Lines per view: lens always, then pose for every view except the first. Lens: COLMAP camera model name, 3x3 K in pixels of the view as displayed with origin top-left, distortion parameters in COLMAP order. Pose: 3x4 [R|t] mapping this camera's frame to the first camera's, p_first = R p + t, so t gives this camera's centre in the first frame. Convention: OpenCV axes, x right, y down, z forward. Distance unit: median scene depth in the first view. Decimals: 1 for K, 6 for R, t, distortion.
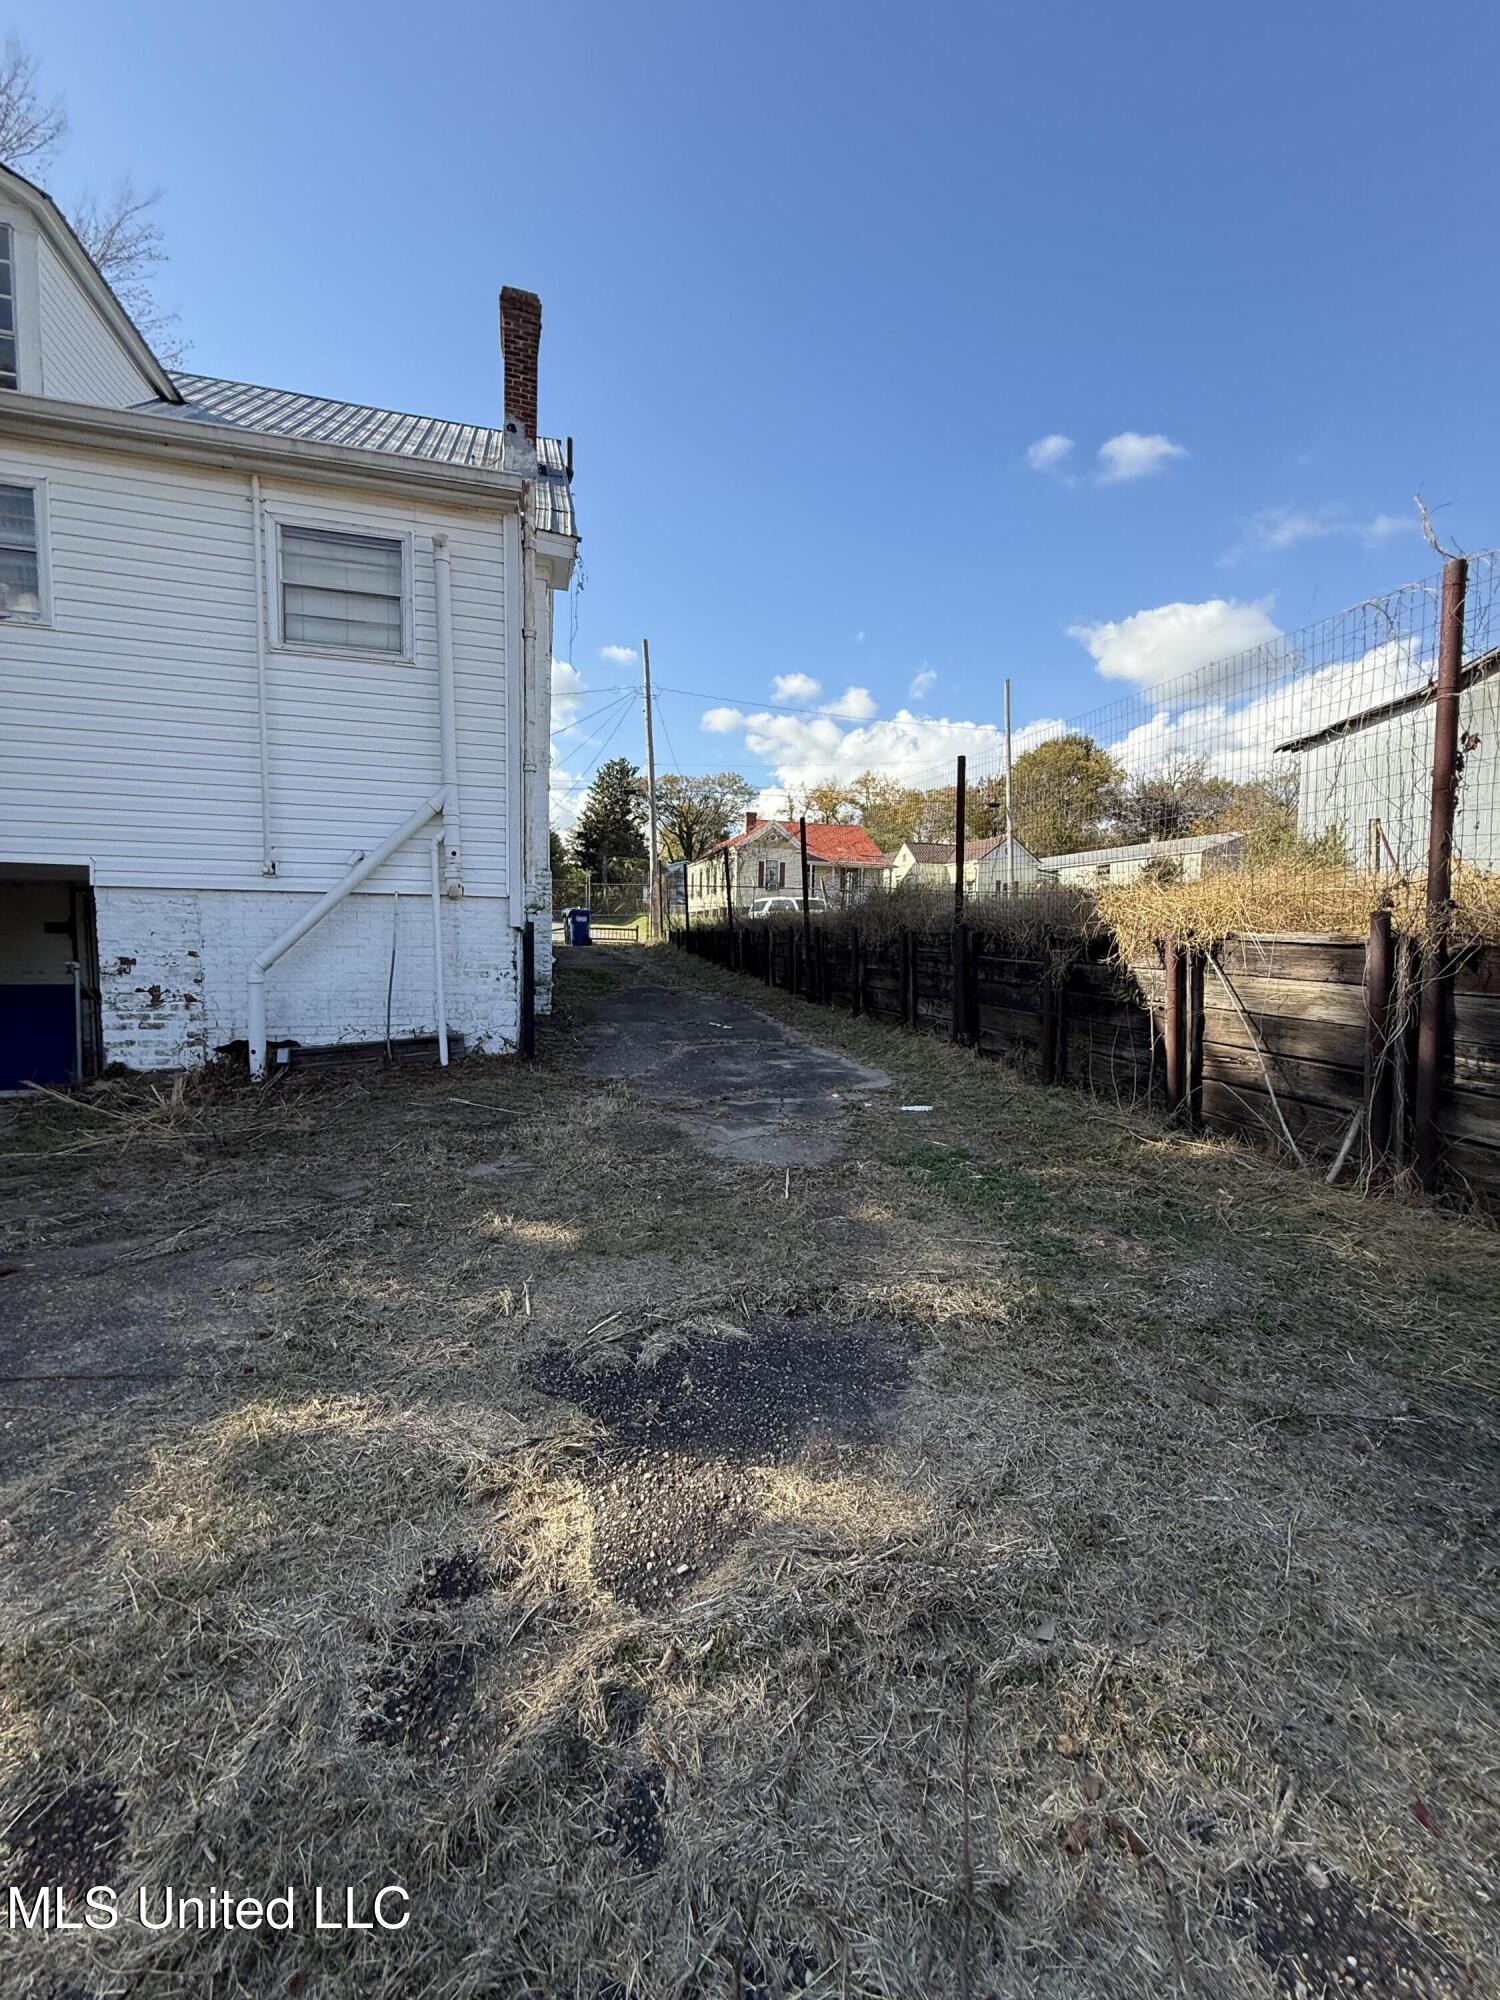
lens RADIAL K [[798.0, 0, 748.3], [0, 798.0, 1000.2], [0, 0, 1]] dist [0.002283, 0.000982]
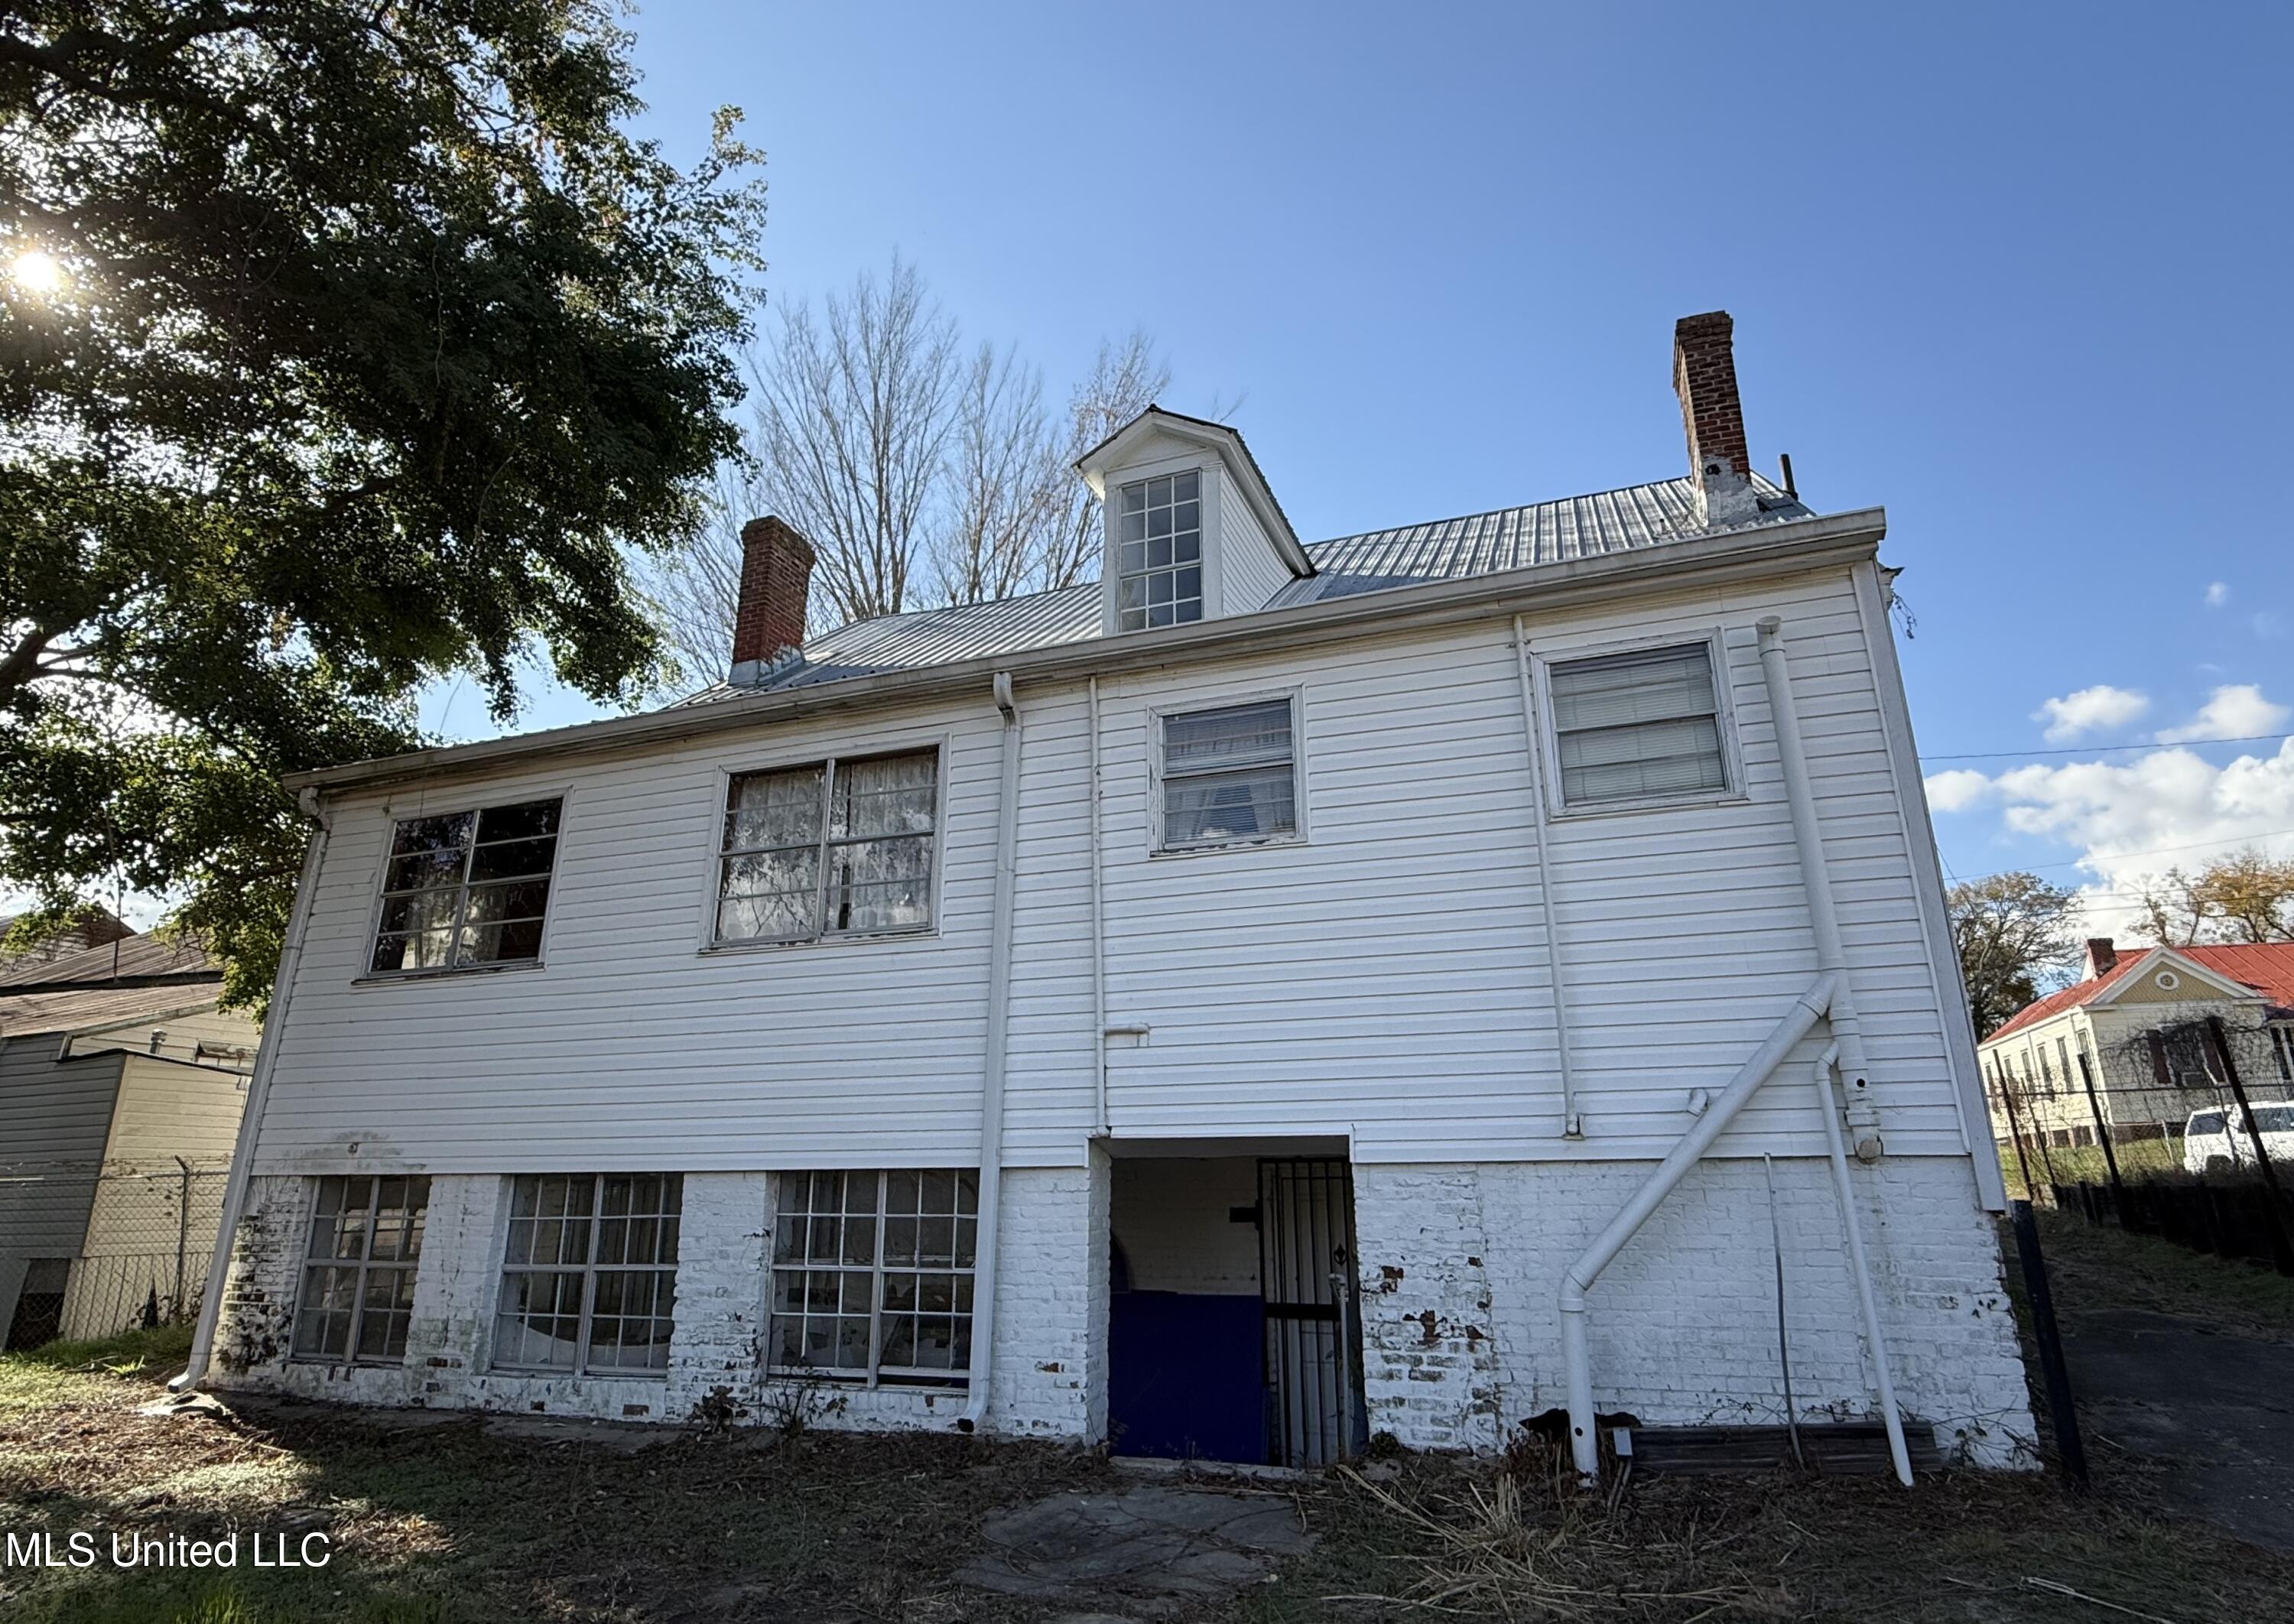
lens RADIAL K [[1231.2, 0, 1152.5], [0, 1231.2, 804.4], [0, 0, 1]] dist [0.008813, -0.005256]
pose [[0.817888, -0.190149, -0.543050, -0.269672], [-0.024975, 0.931192, -0.363673, -0.030976], [0.574836, 0.311007, 0.756861, -0.063382]]
